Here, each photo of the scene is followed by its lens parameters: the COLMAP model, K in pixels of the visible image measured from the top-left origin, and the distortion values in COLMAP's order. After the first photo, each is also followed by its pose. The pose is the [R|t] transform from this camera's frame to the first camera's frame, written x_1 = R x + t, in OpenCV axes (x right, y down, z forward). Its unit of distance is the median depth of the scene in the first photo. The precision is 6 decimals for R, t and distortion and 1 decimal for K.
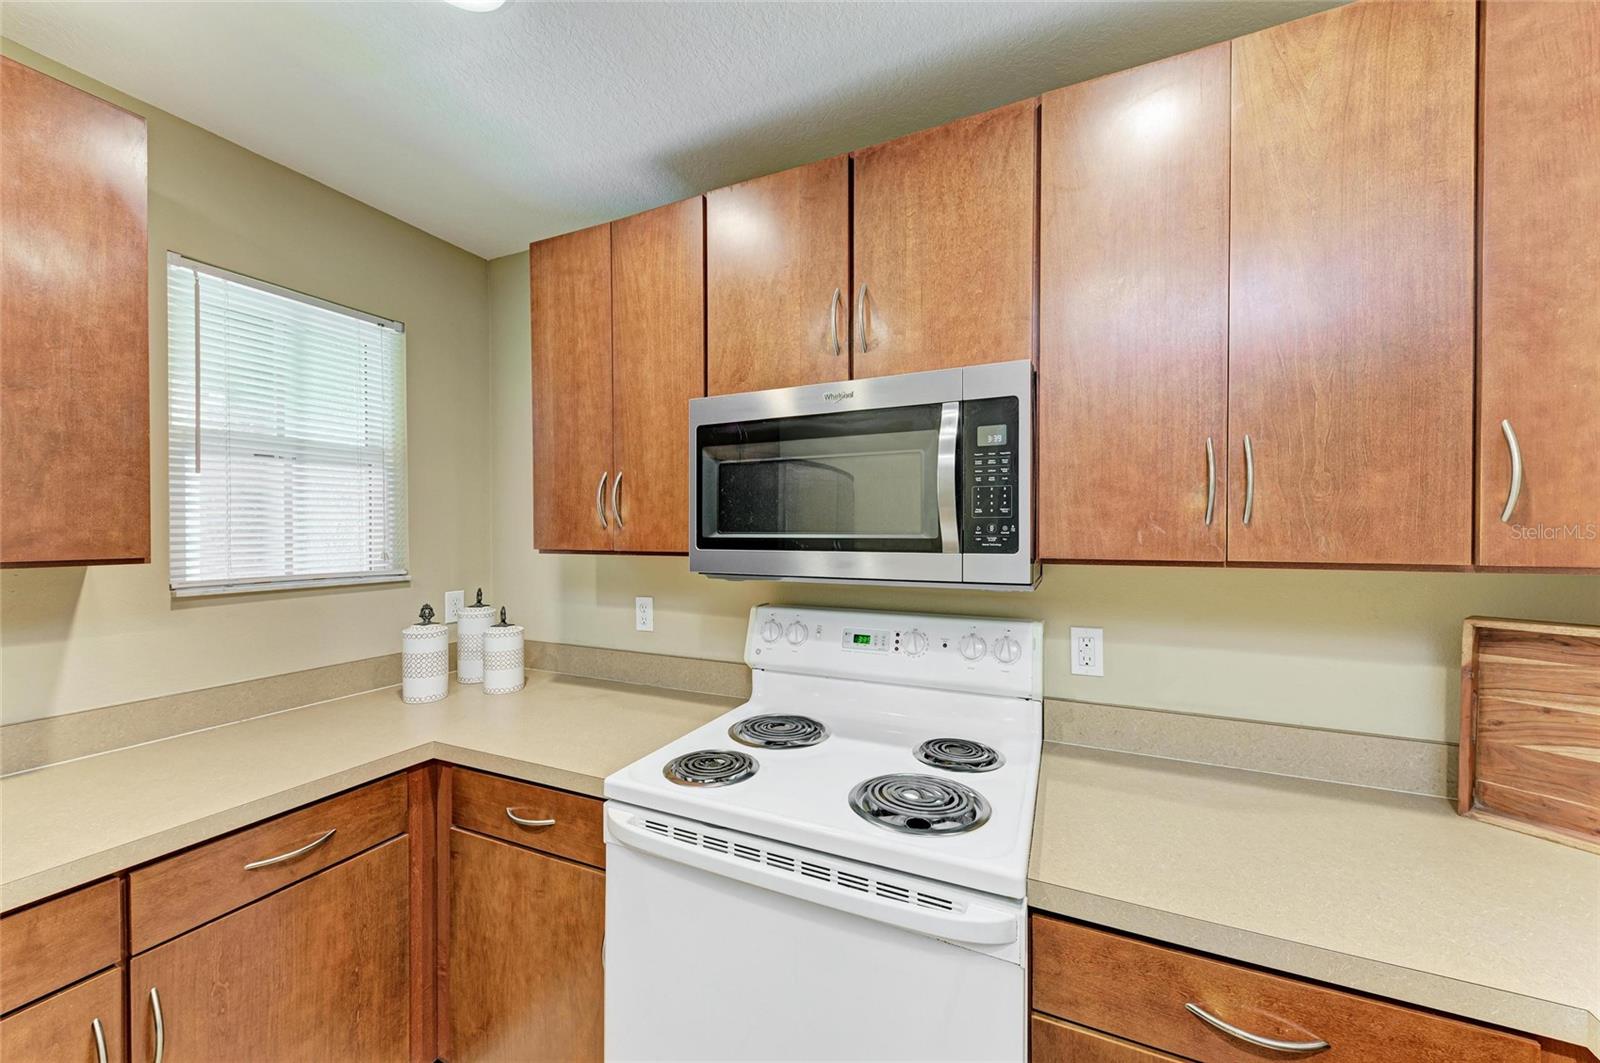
lens RADIAL K [[587.4, 0, 798.2], [0, 587.4, 533.7], [0, 0, 1]] dist [0.014973, -0.004252]
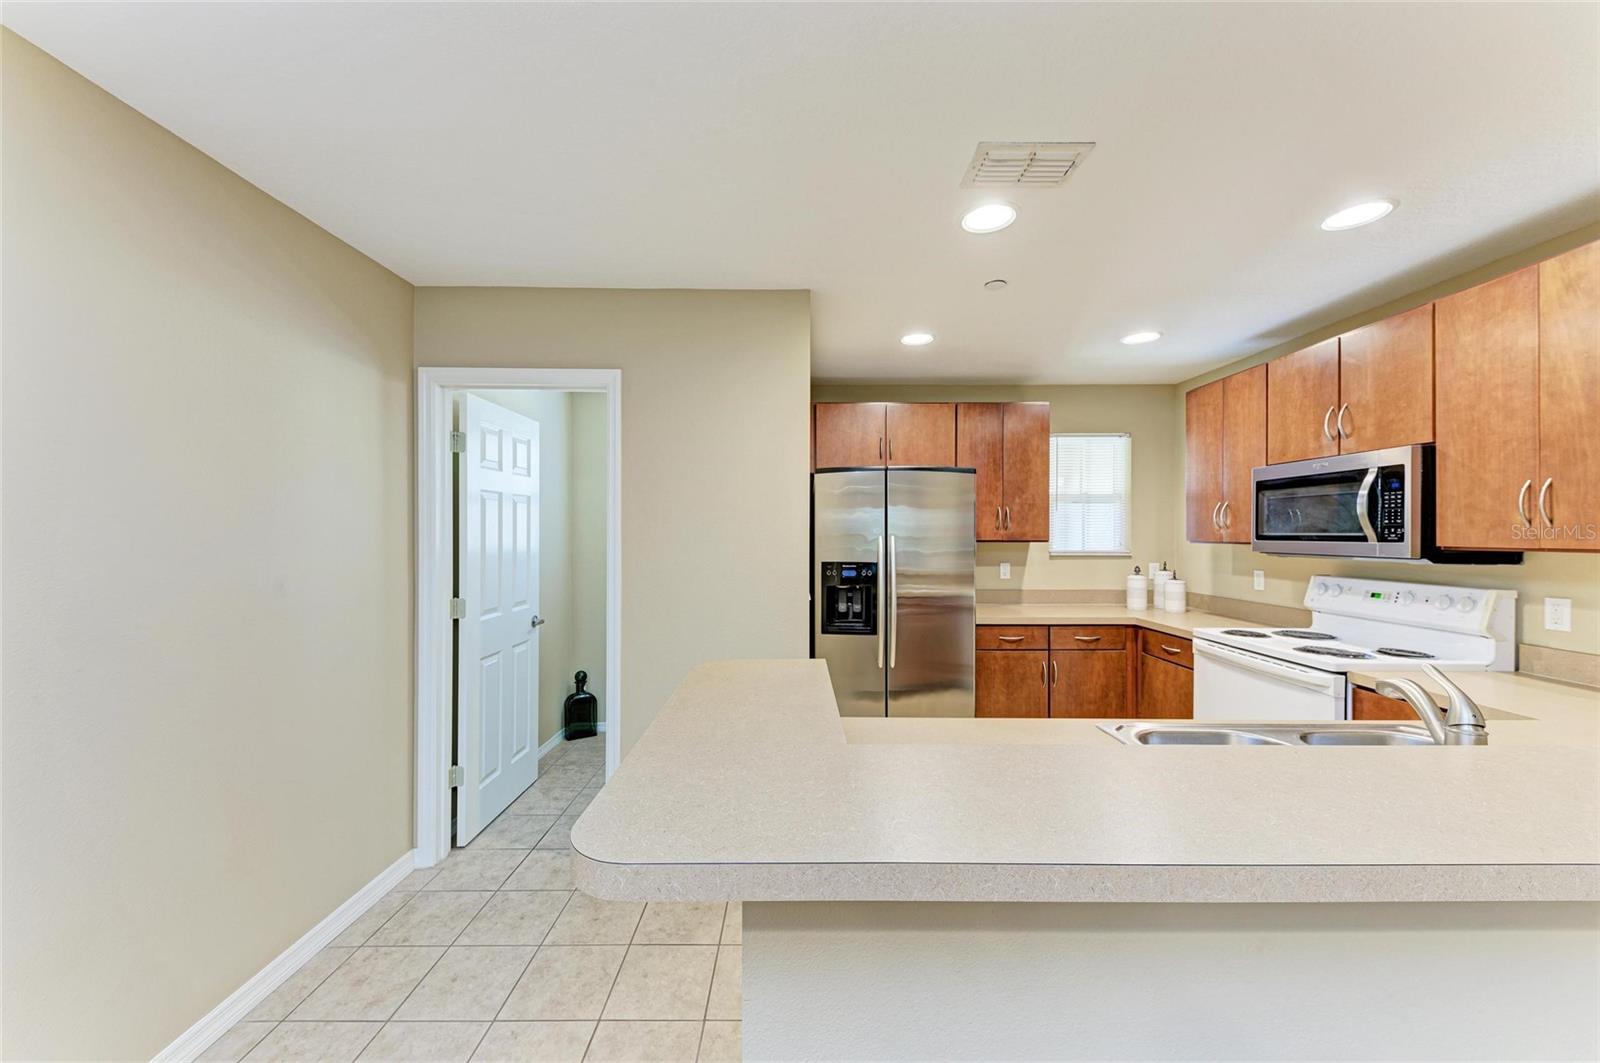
lens RADIAL K [[587.4, 0, 799.2], [0, 587.4, 535.6], [0, 0, 1]] dist [0.014973, -0.004252]
pose [[0.422323, 0.004734, -0.906433, 1.083199], [-0.006491, 0.999977, 0.002198, 0.014725], [0.906422, 0.004956, 0.422344, -1.393054]]
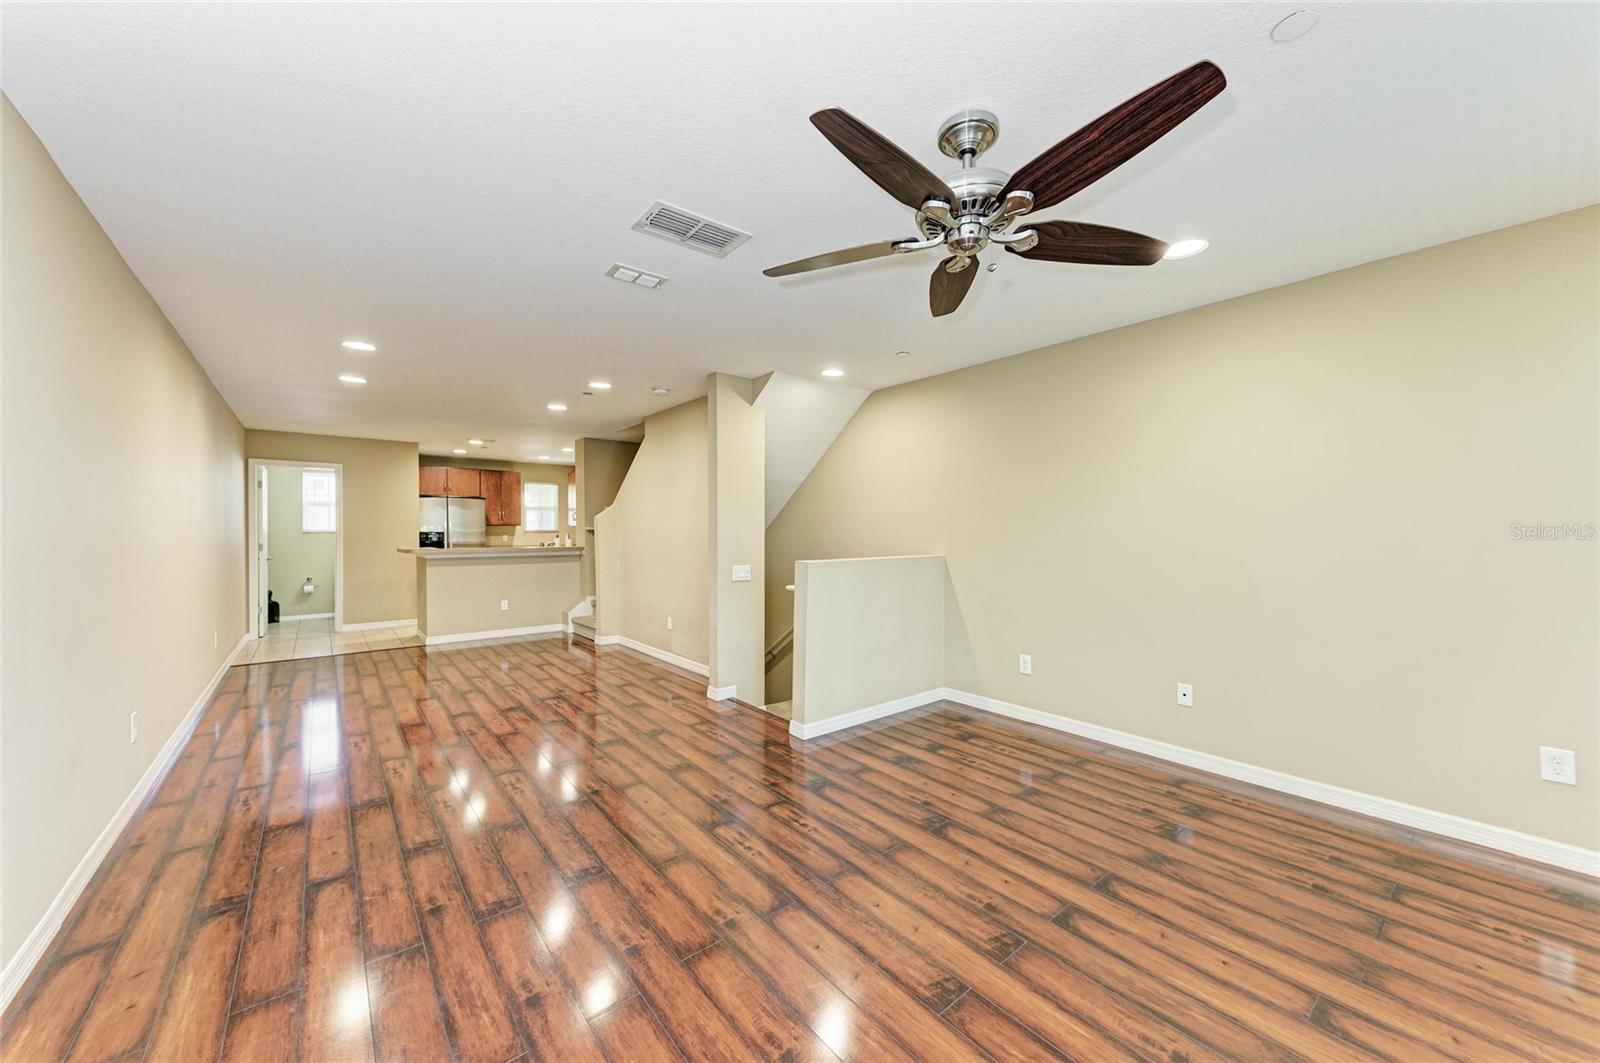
lens RADIAL K [[587.4, 0, 799.9], [0, 587.4, 536.0], [0, 0, 1]] dist [0.014973, -0.004252]
pose [[0.901172, -0.003162, -0.433451, 5.330398], [0.003604, 0.999993, 0.000197, 0.187740], [0.433448, -0.001739, 0.901177, -4.207198]]
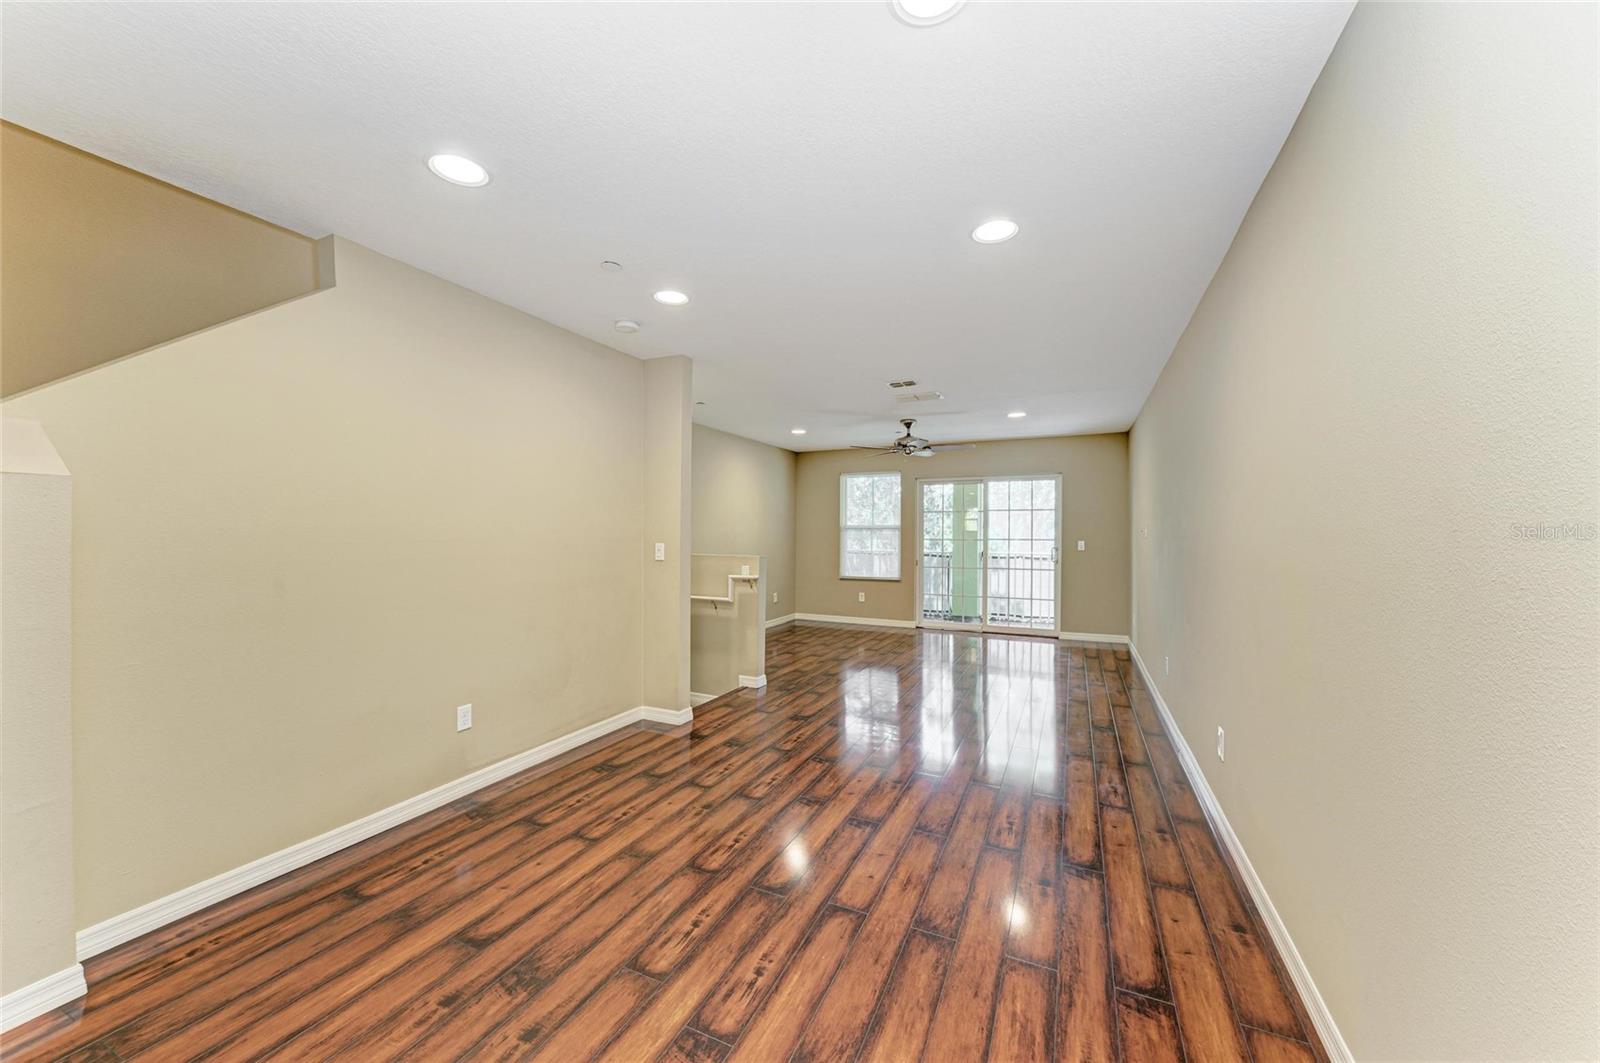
lens RADIAL K [[587.4, 0, 803.3], [0, 587.4, 536.4], [0, 0, 1]] dist [0.014973, -0.004252]
pose [[-0.009569, -0.013367, 0.999865, 0.601515], [0.003017, 0.999906, 0.013396, 0.136606], [-0.999950, 0.003145, -0.009528, -2.044241]]
